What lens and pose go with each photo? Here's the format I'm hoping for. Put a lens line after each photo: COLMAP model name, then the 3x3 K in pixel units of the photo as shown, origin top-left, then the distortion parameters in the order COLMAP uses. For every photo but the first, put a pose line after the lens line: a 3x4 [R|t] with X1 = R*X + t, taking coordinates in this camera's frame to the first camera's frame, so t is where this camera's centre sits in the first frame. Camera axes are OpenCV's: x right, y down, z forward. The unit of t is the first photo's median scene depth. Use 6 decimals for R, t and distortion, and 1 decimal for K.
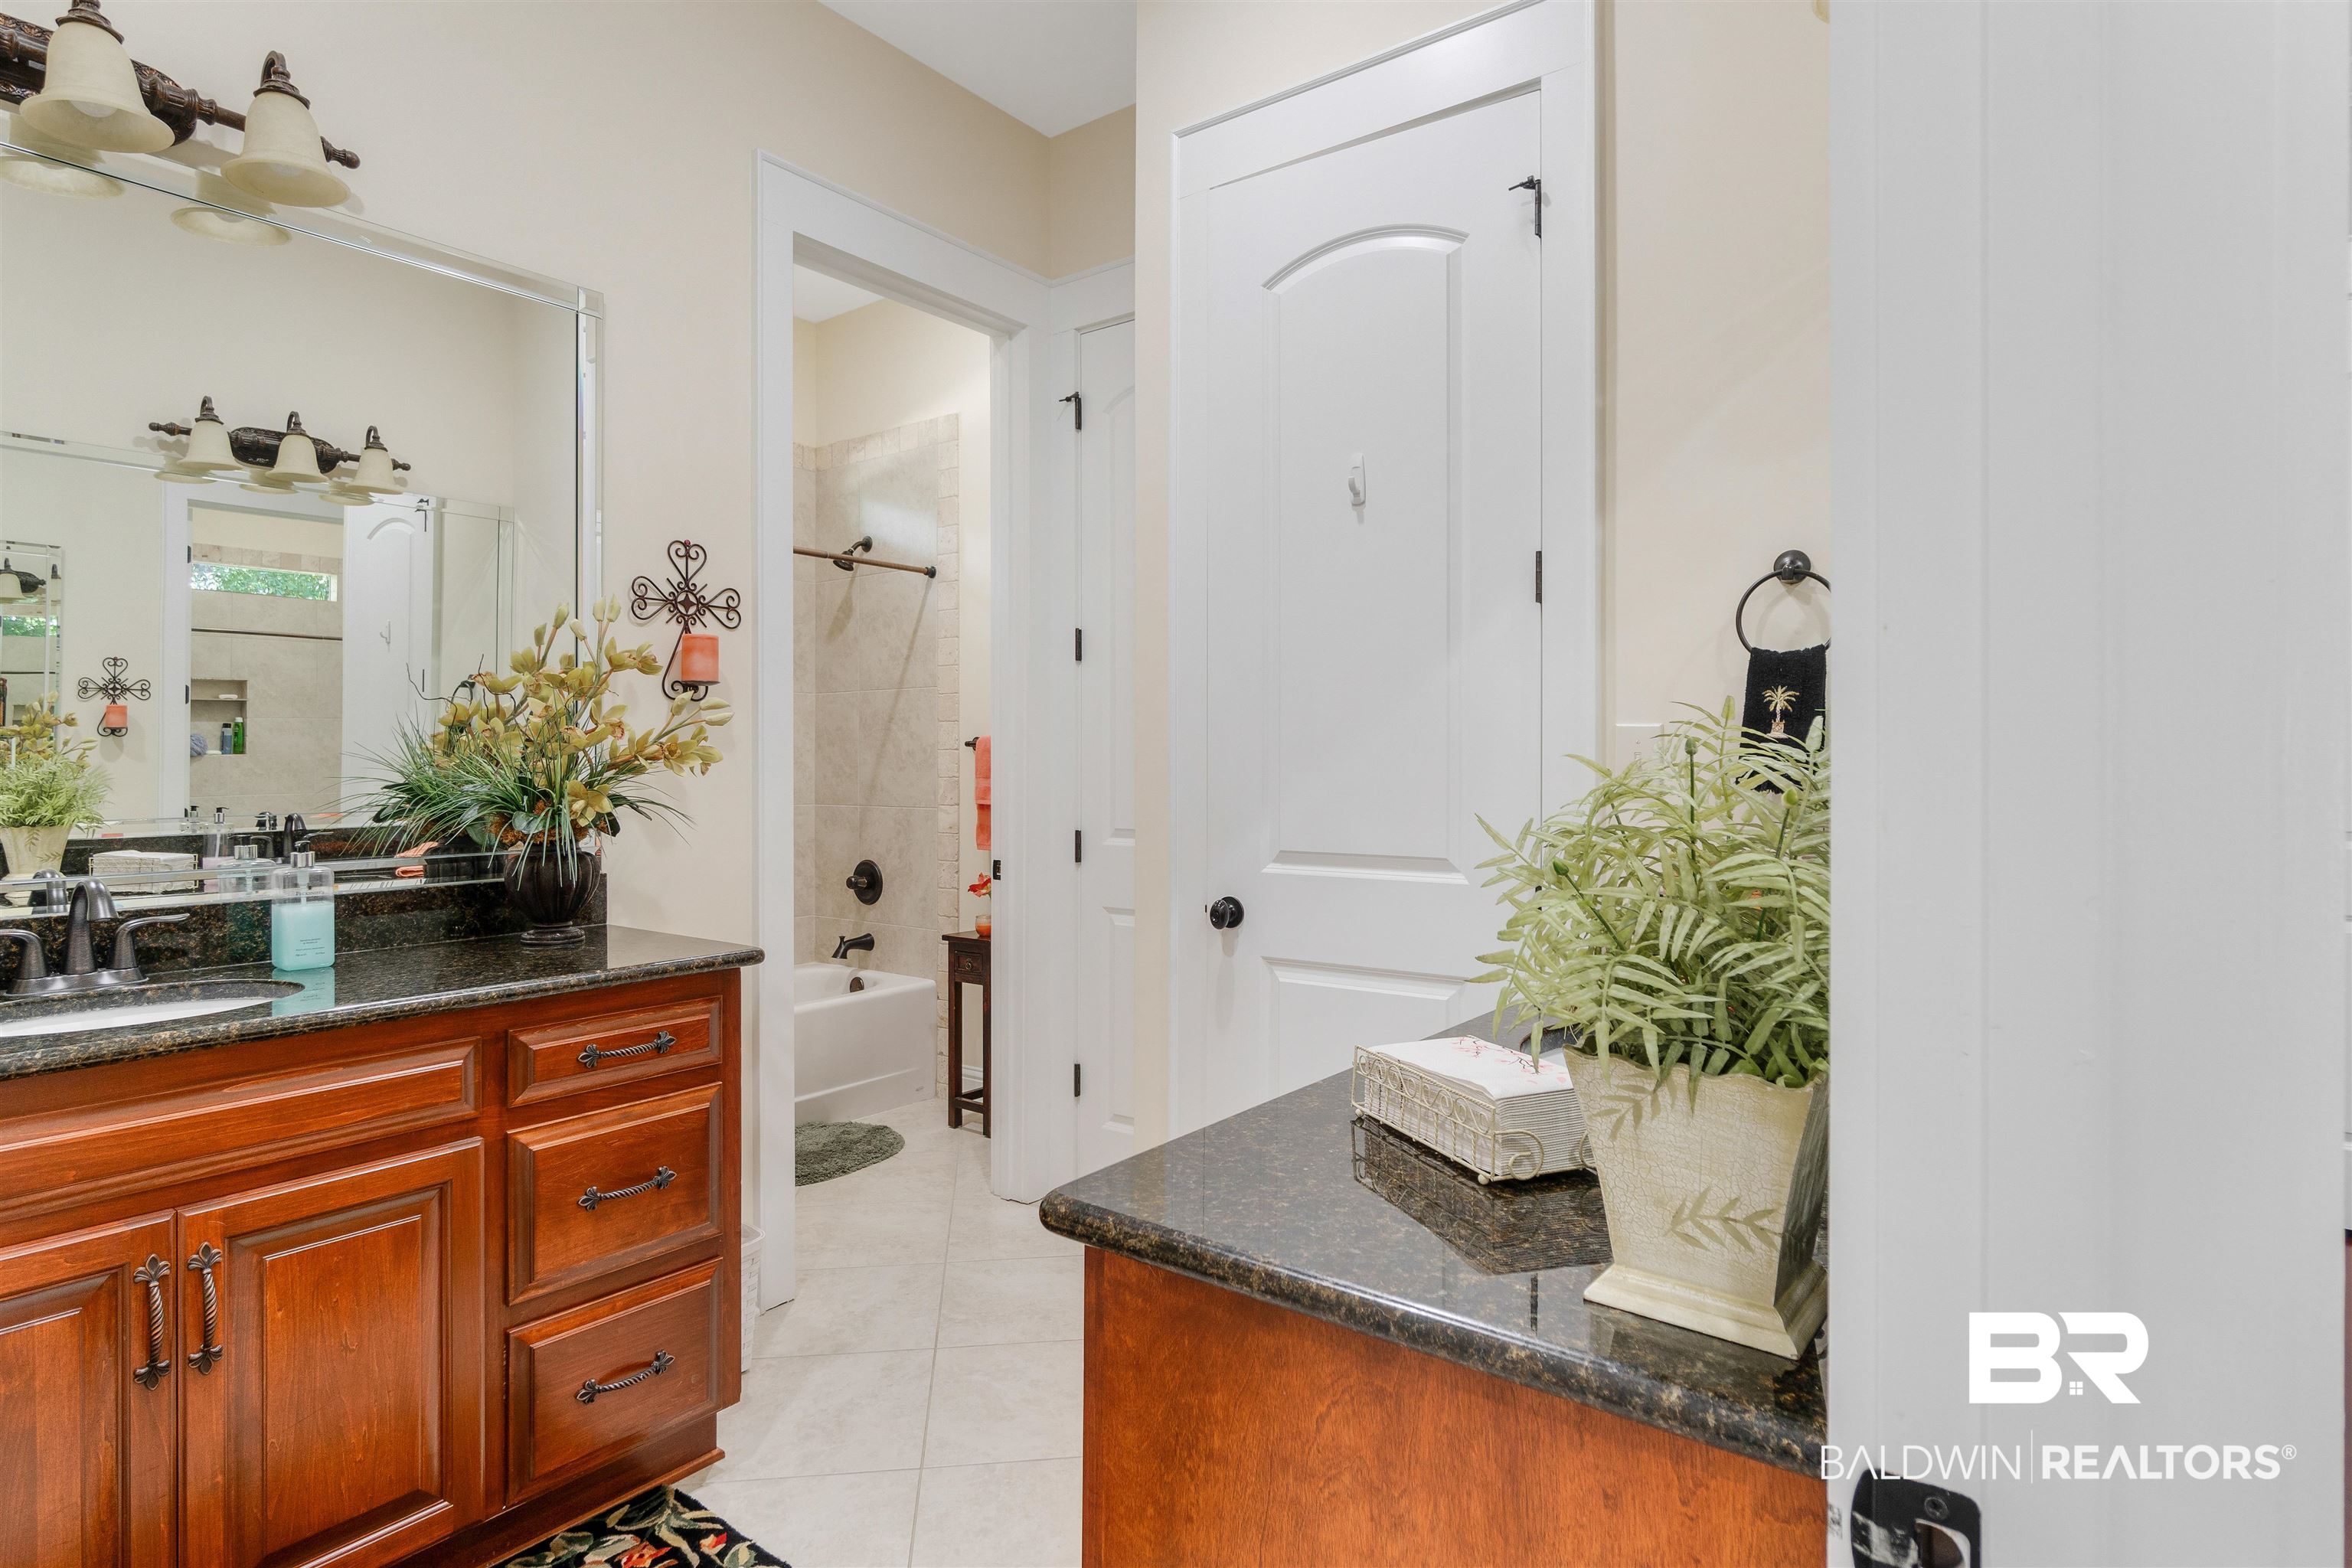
lens RADIAL K [[1203.2, 0, 1185.7], [0, 1203.2, 774.8], [0, 0, 1]] dist [-0.000274, -0.000017]
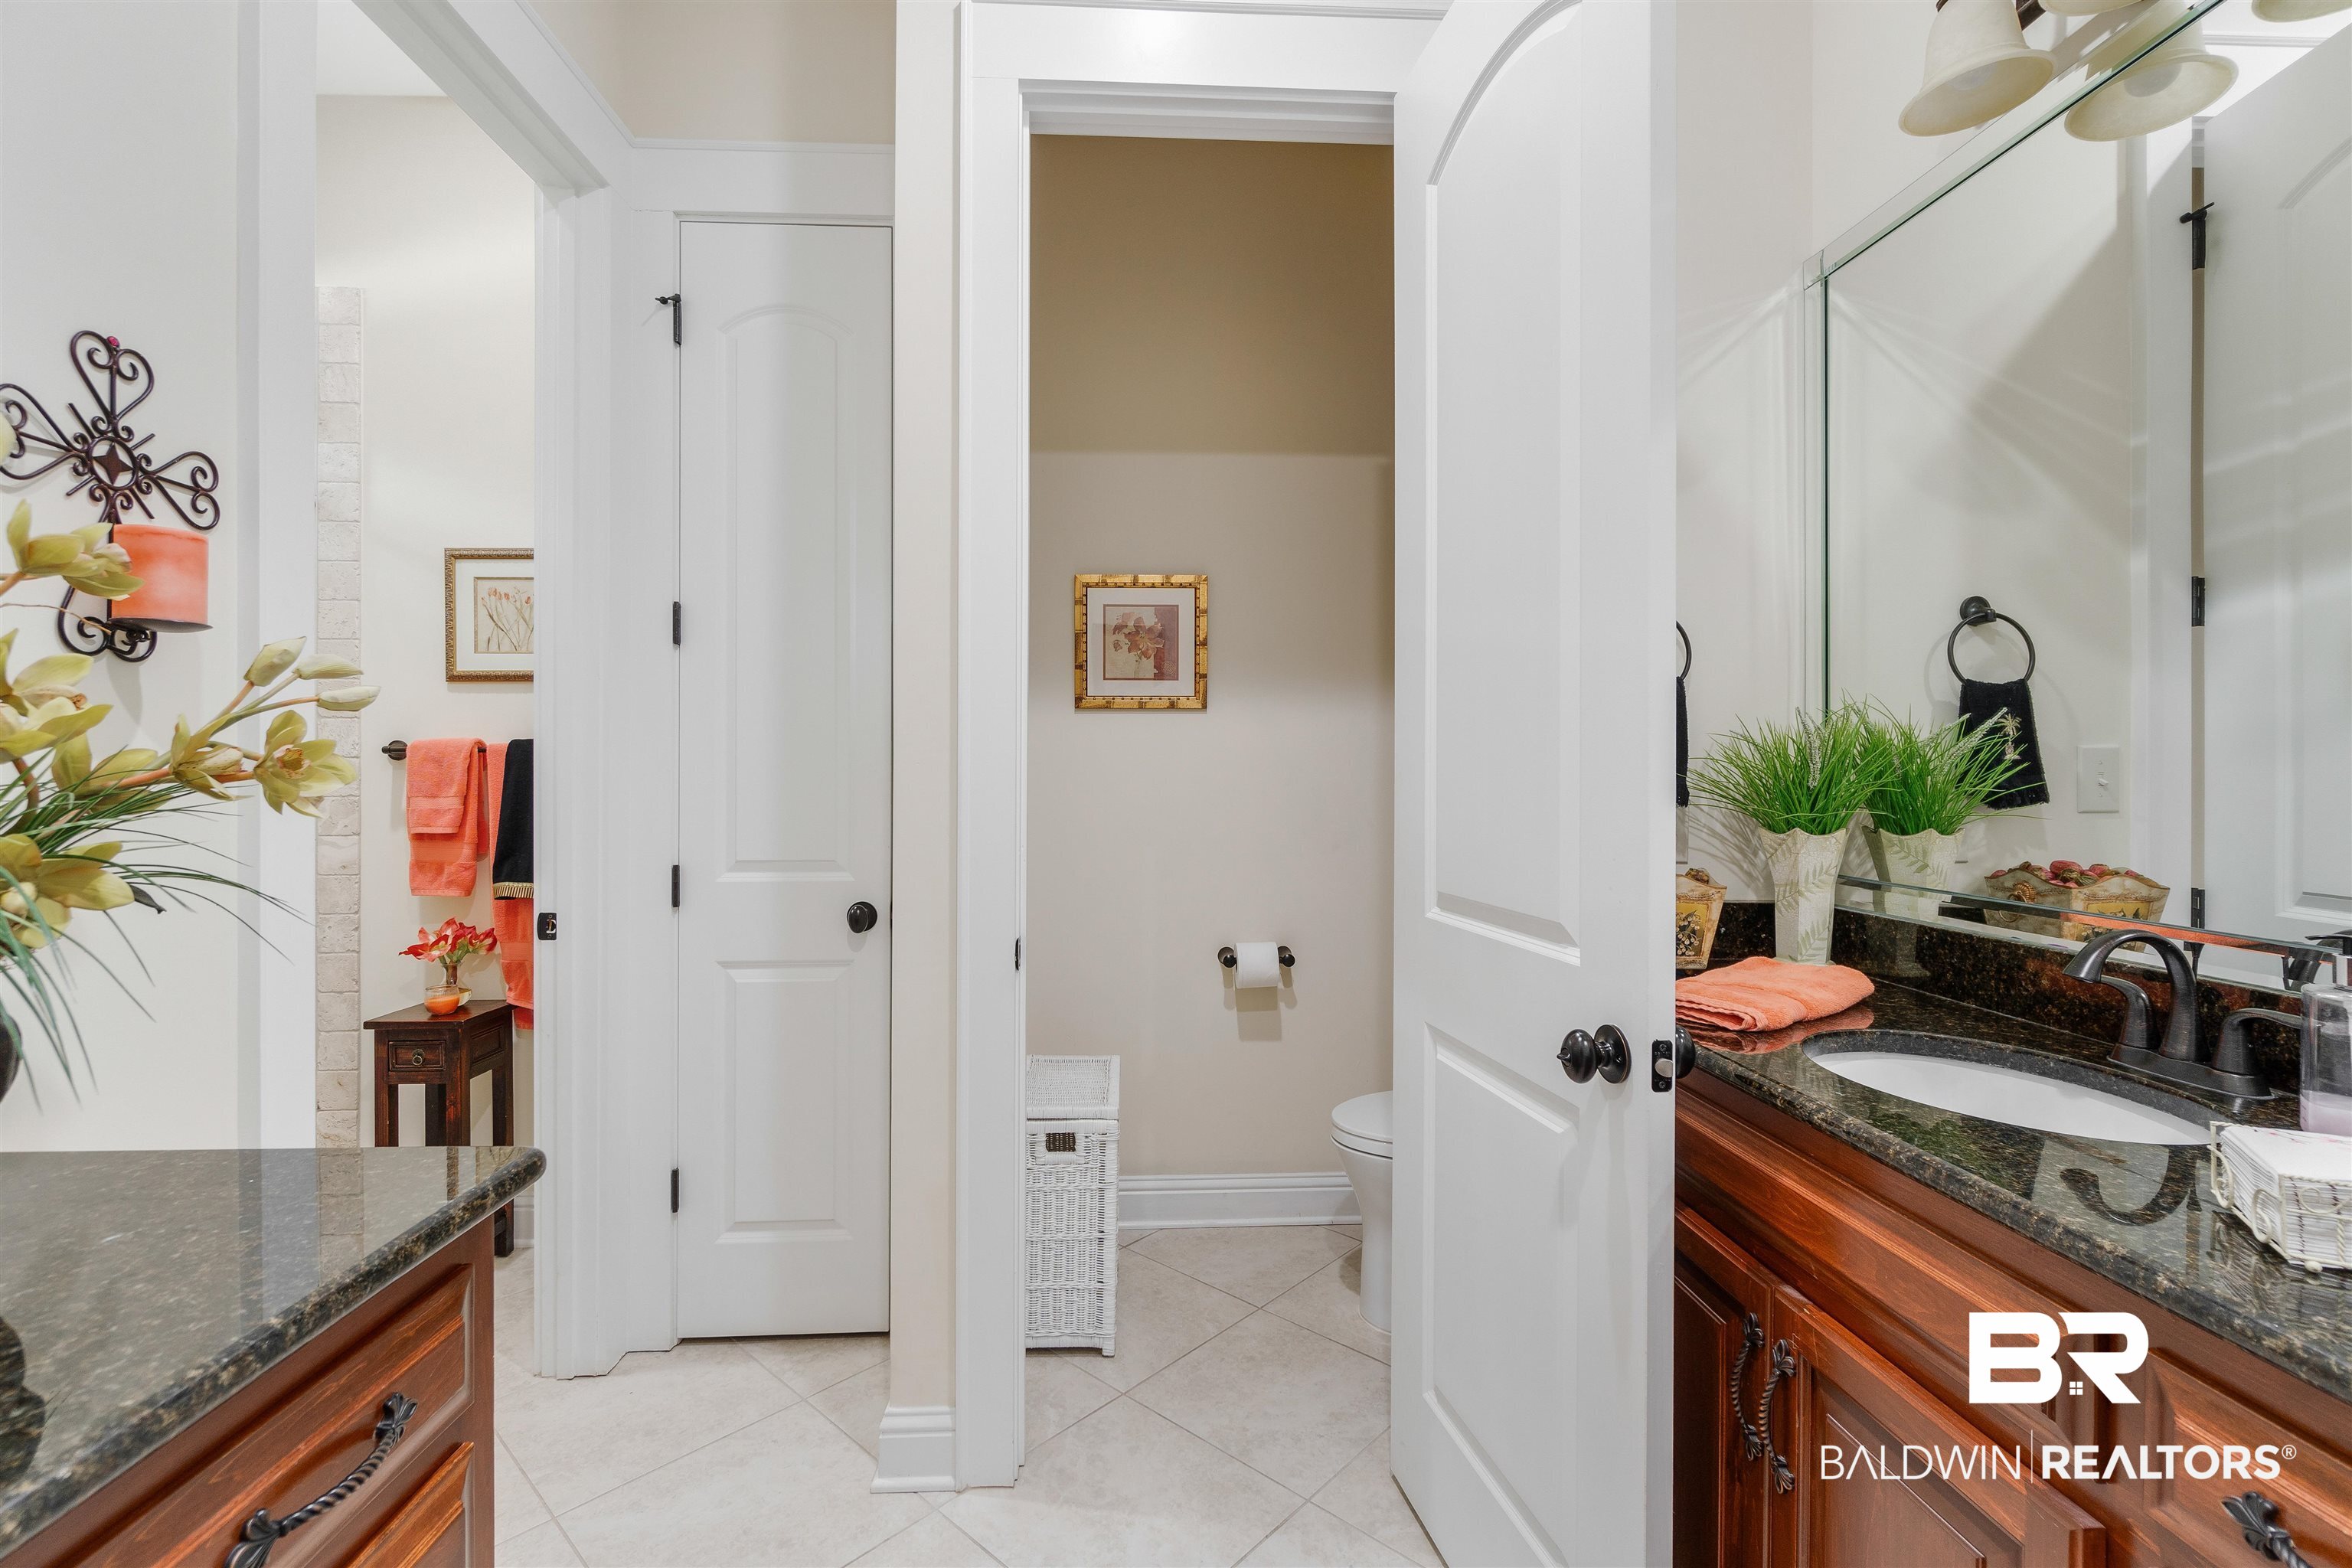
lens RADIAL K [[1019.0, 0, 1169.7], [0, 1019.0, 778.0], [0, 0, 1]] dist [-0.000993, 0.001116]
pose [[0.778436, -0.001521, 0.627722, -0.337278], [0.003545, 0.999992, -0.001974, -0.009590], [-0.627714, 0.003762, 0.778435, 0.393794]]
